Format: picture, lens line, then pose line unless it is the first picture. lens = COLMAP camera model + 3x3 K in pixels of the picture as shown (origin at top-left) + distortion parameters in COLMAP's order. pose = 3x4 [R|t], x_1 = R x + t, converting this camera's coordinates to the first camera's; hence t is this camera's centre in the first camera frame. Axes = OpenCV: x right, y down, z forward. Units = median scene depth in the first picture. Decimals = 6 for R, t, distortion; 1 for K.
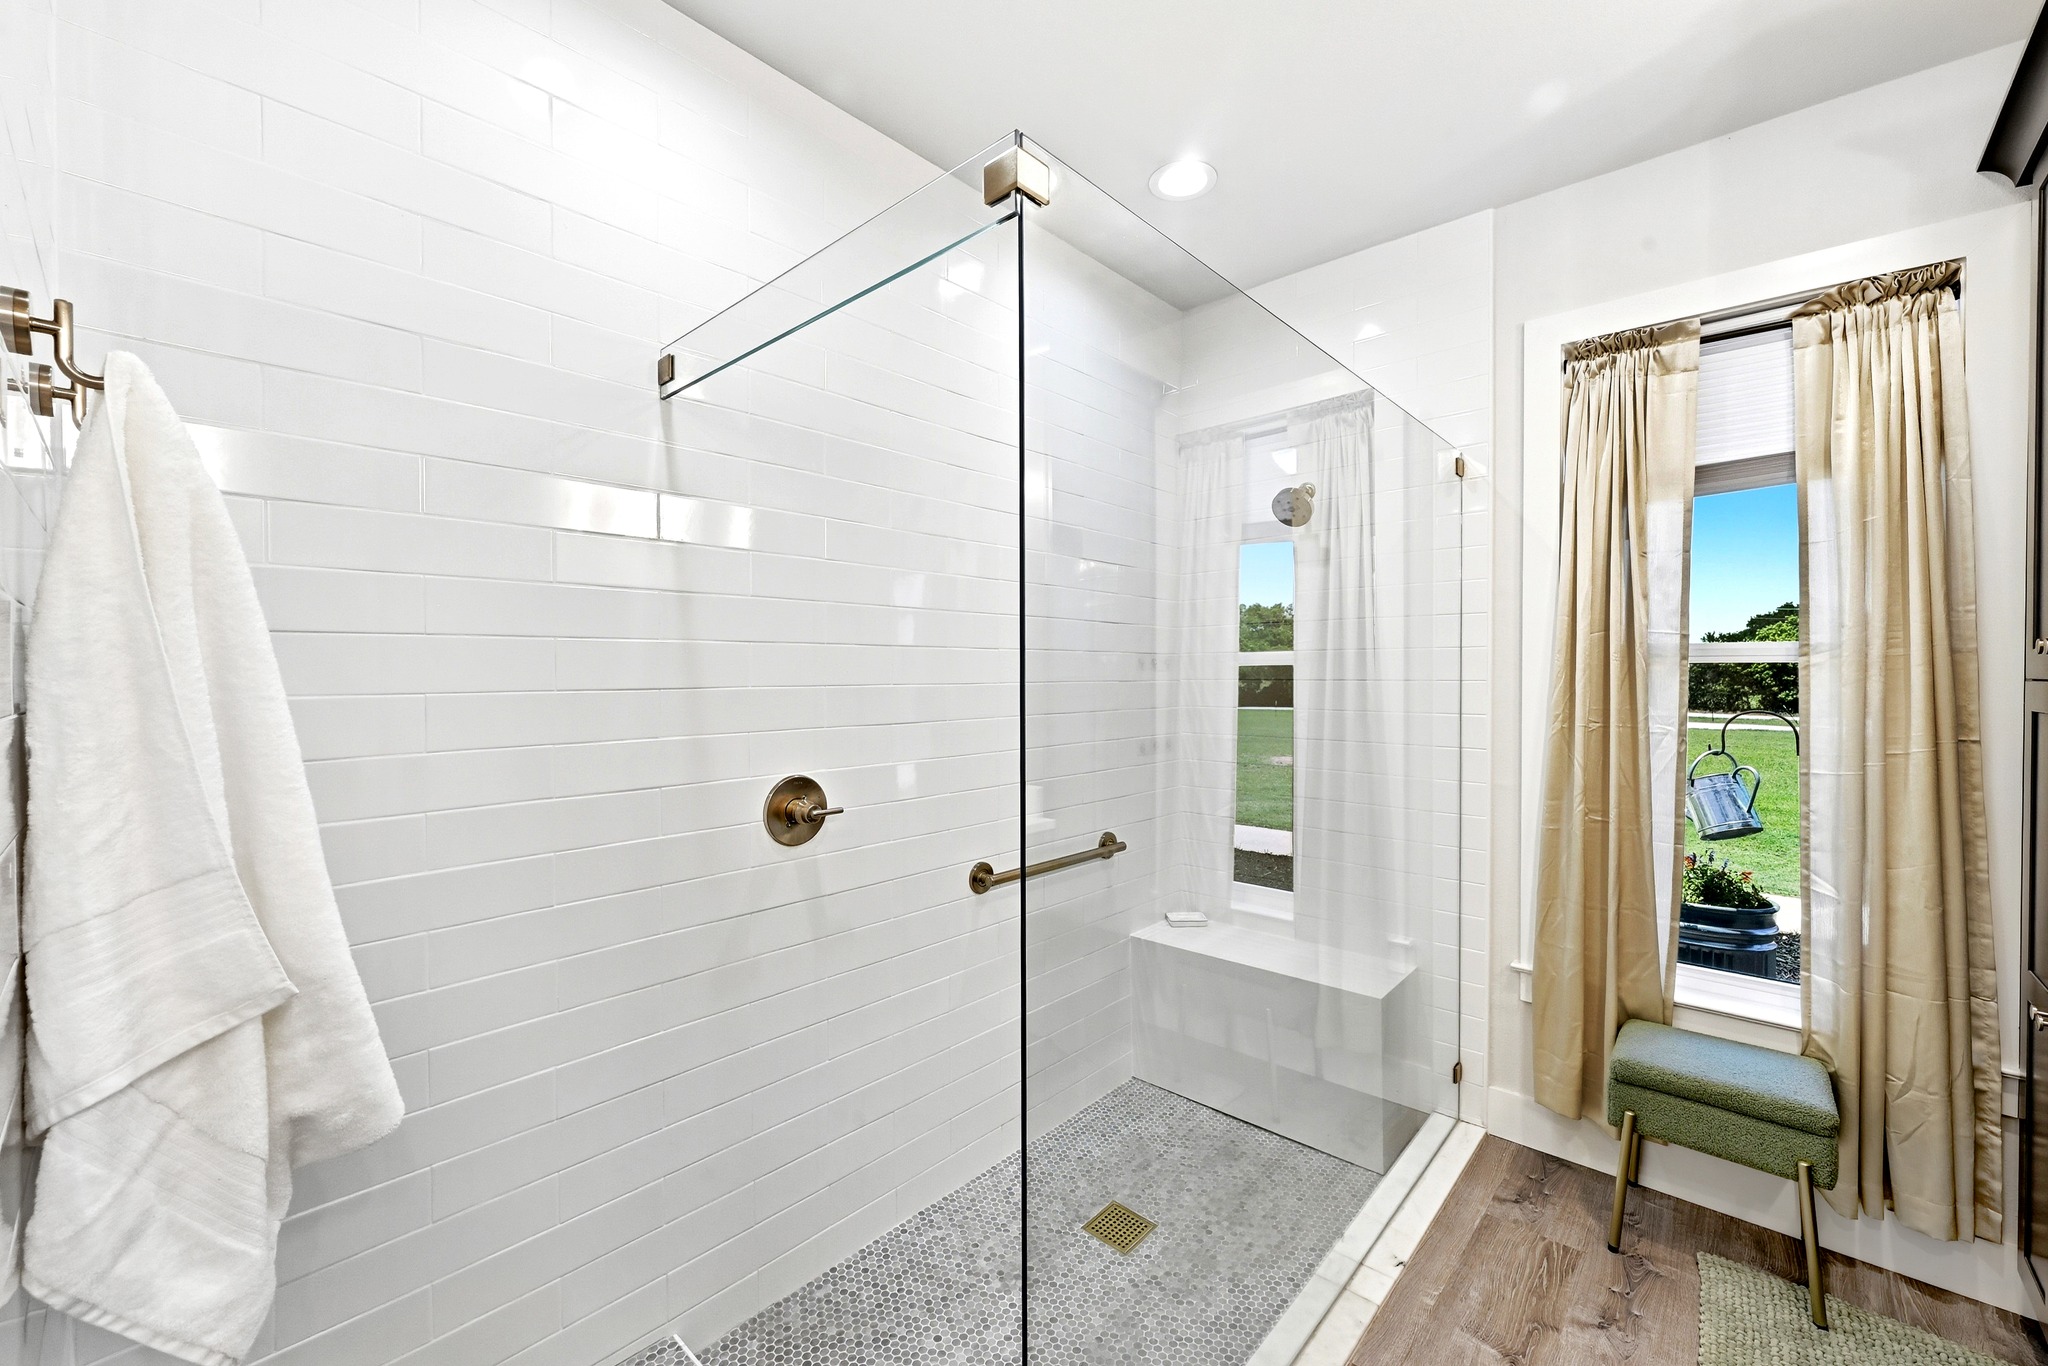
lens RADIAL K [[823.0, 0, 1021.2], [0, 823.0, 677.8], [0, 0, 1]] dist [-0.001618, 0.000008]
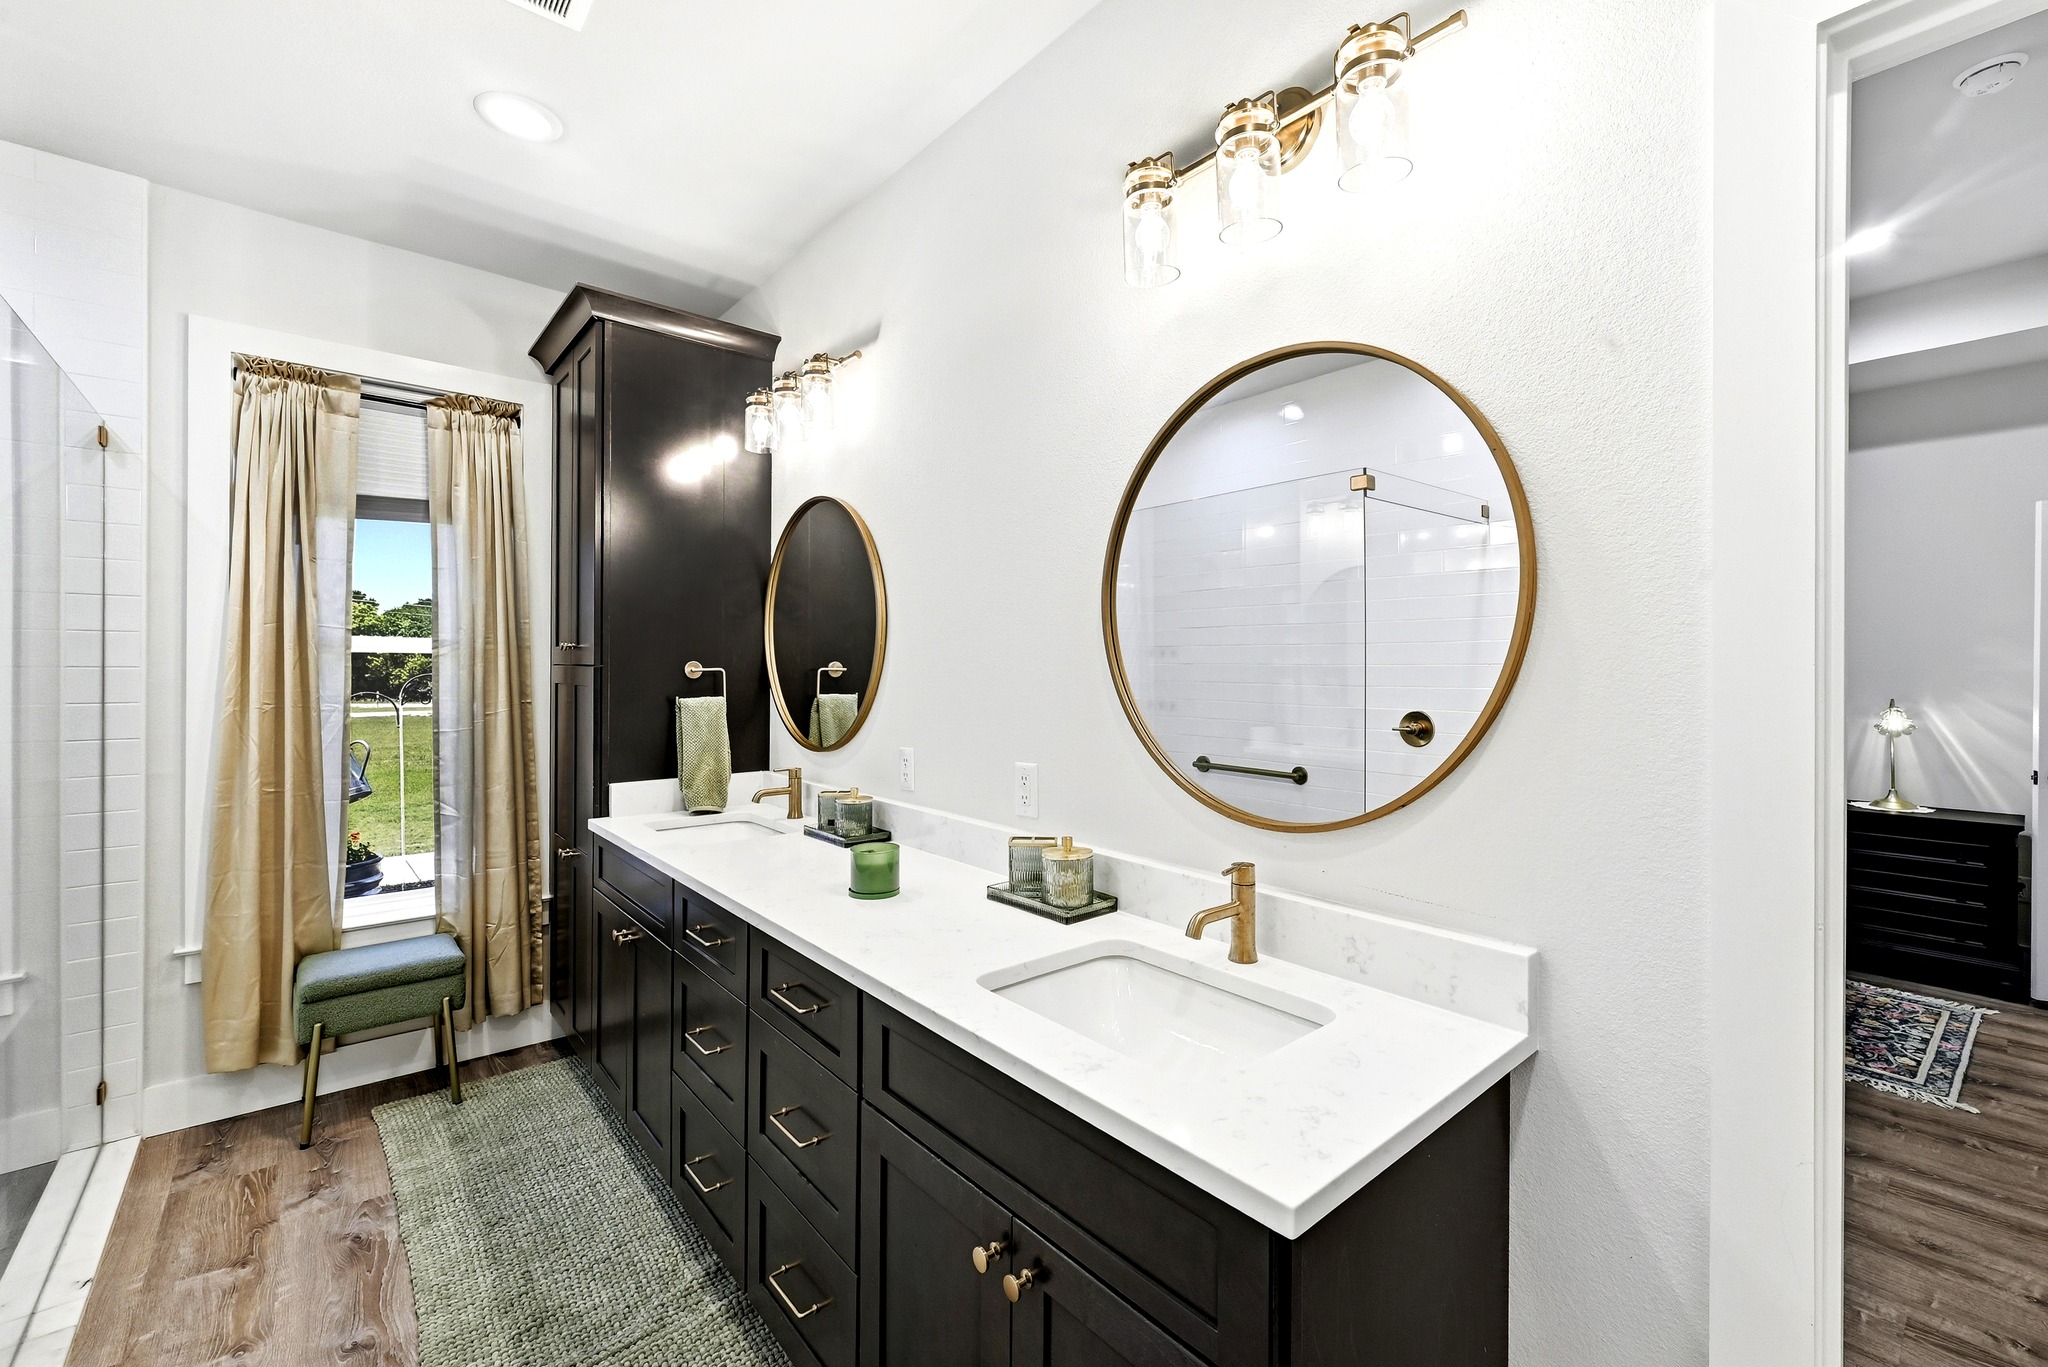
lens RADIAL K [[848.1, 0, 1056.0], [0, 848.1, 668.9], [0, 0, 1]] dist [-0.000525, 0.000518]
pose [[0.108654, -0.005338, 0.994065, -0.353912], [0.002559, 0.999984, 0.005090, 0.003582], [-0.994076, 0.001991, 0.108666, -0.199442]]
